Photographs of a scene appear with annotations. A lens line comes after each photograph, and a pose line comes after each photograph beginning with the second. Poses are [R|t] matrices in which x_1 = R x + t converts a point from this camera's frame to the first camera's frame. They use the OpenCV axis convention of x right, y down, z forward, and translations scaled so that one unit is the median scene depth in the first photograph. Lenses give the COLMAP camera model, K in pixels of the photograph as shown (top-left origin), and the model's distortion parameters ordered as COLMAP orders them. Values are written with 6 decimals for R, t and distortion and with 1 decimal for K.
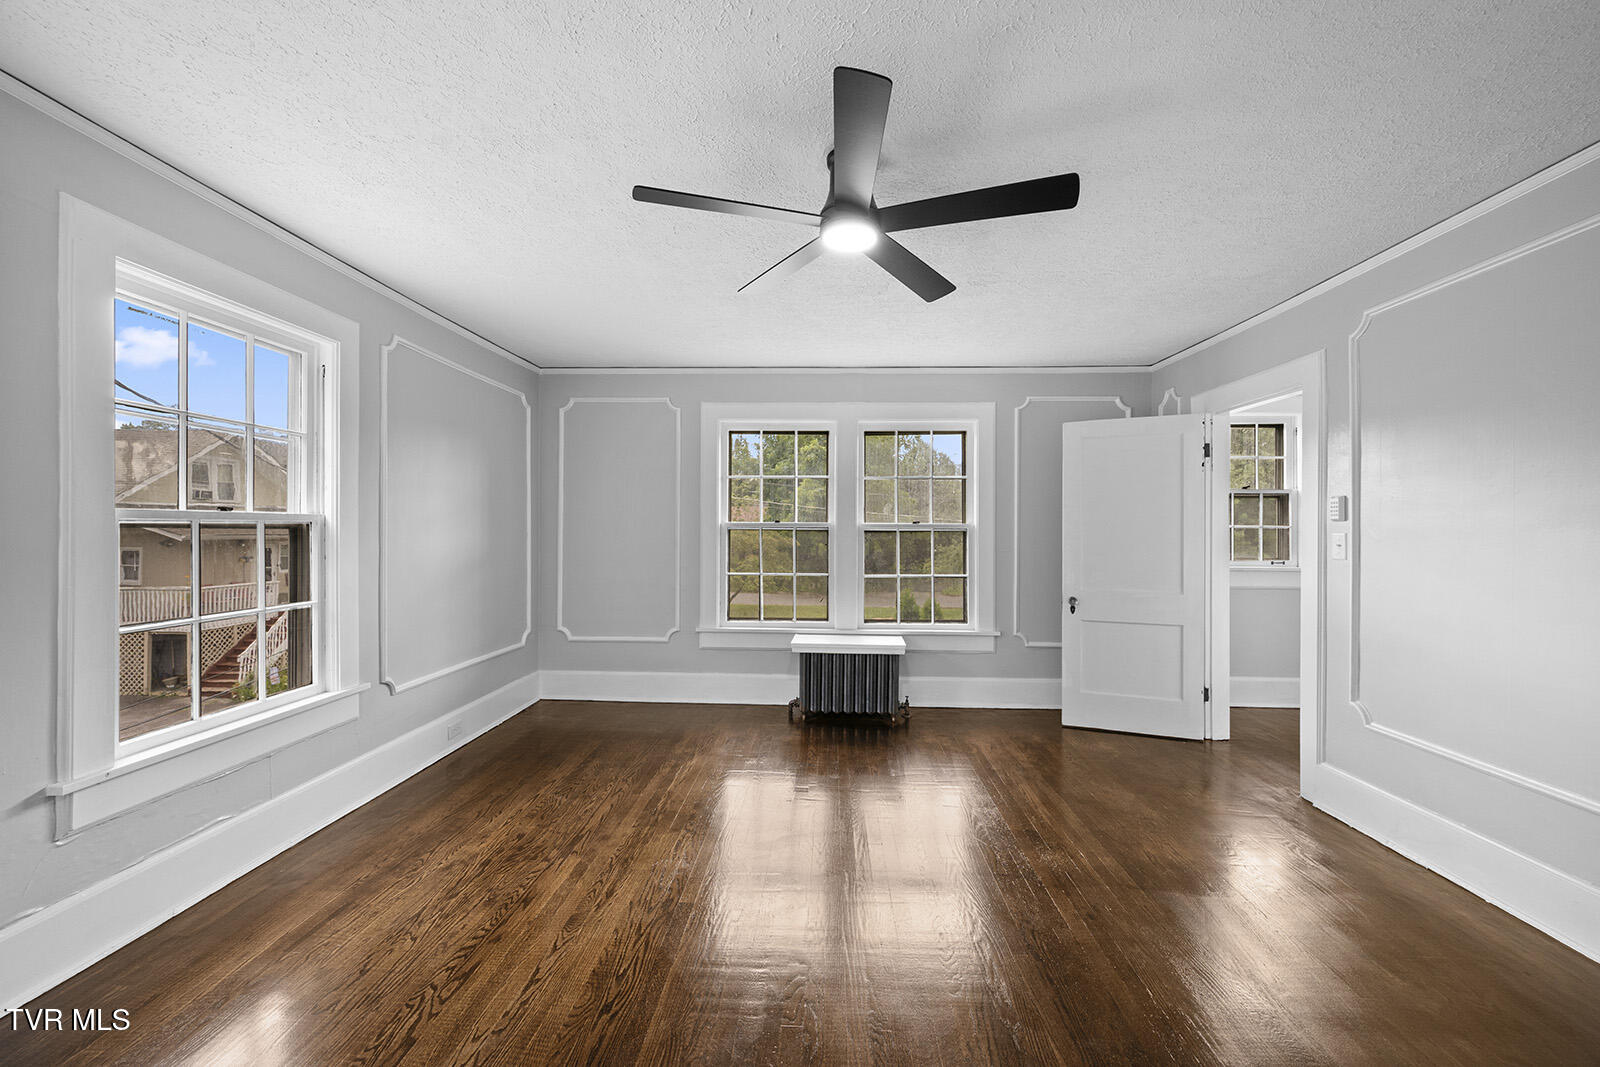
lens RADIAL K [[627.9, 0, 803.1], [0, 627.9, 531.3], [0, 0, 1]] dist [-0.000669, -0.000102]
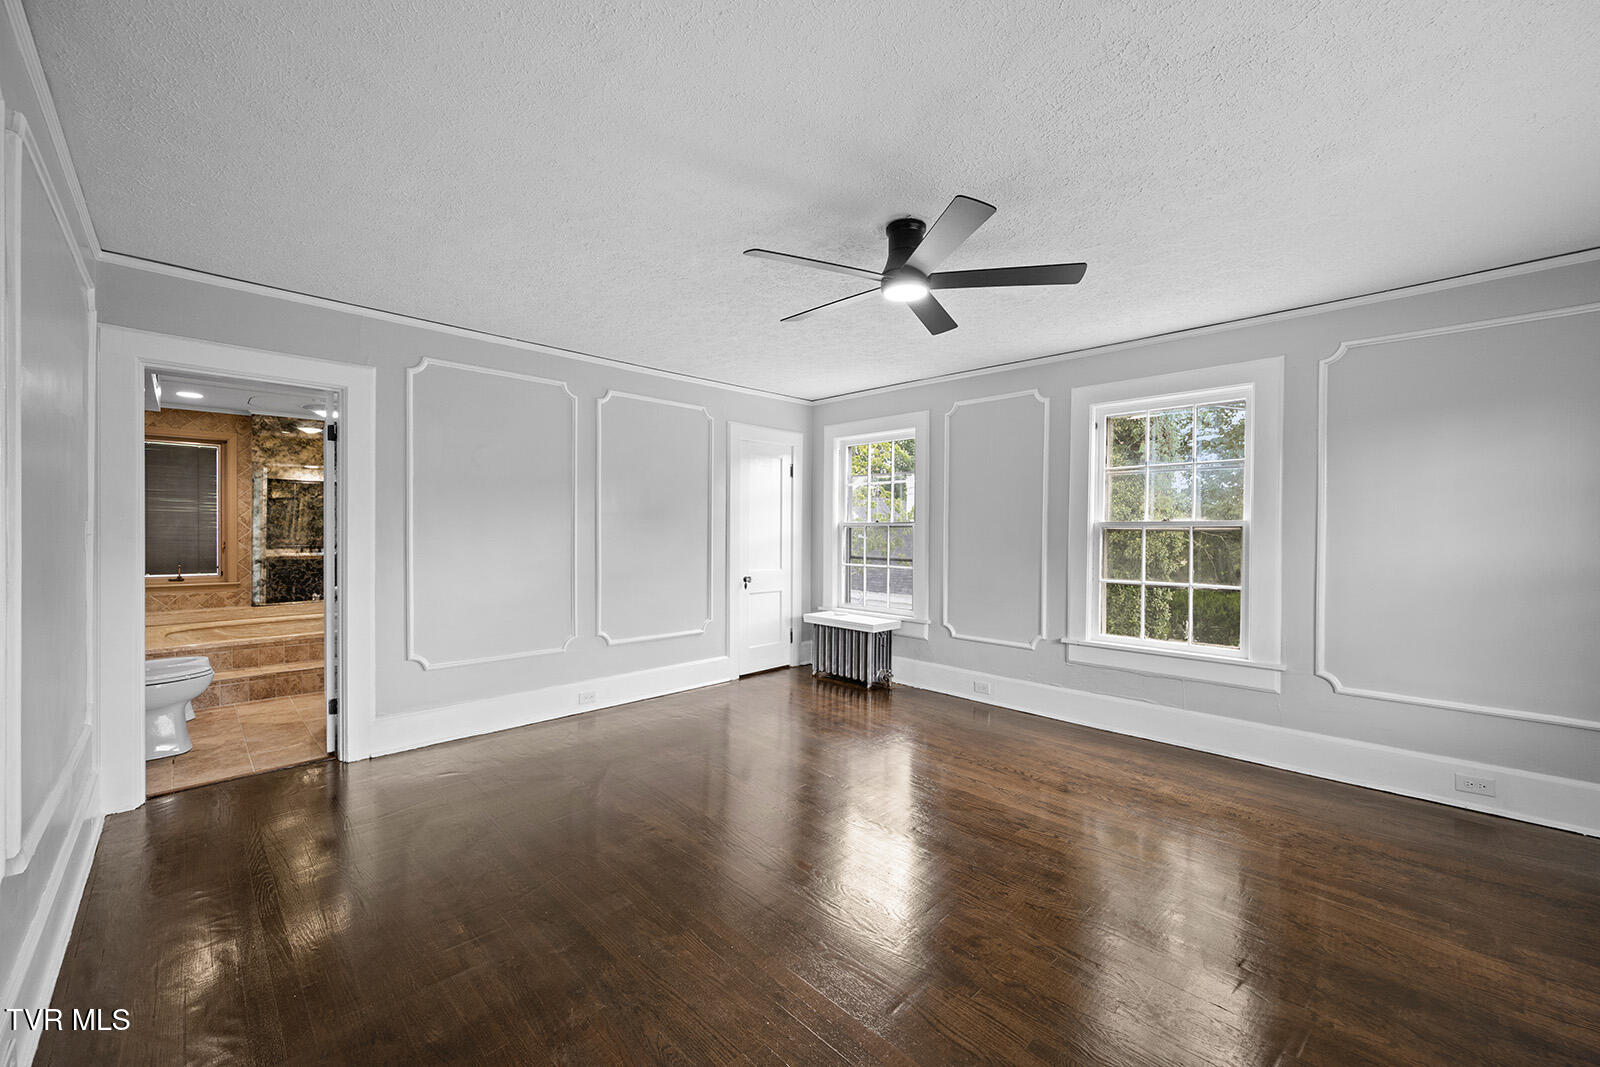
lens RADIAL K [[627.9, 0, 803.1], [0, 627.9, 531.3], [0, 0, 1]] dist [-0.000669, -0.000102]
pose [[-0.676158, 0.001003, -0.736756, 1.008572], [-0.002337, 0.999991, 0.003506, -0.010477], [0.736753, 0.004093, -0.676150, 1.502180]]
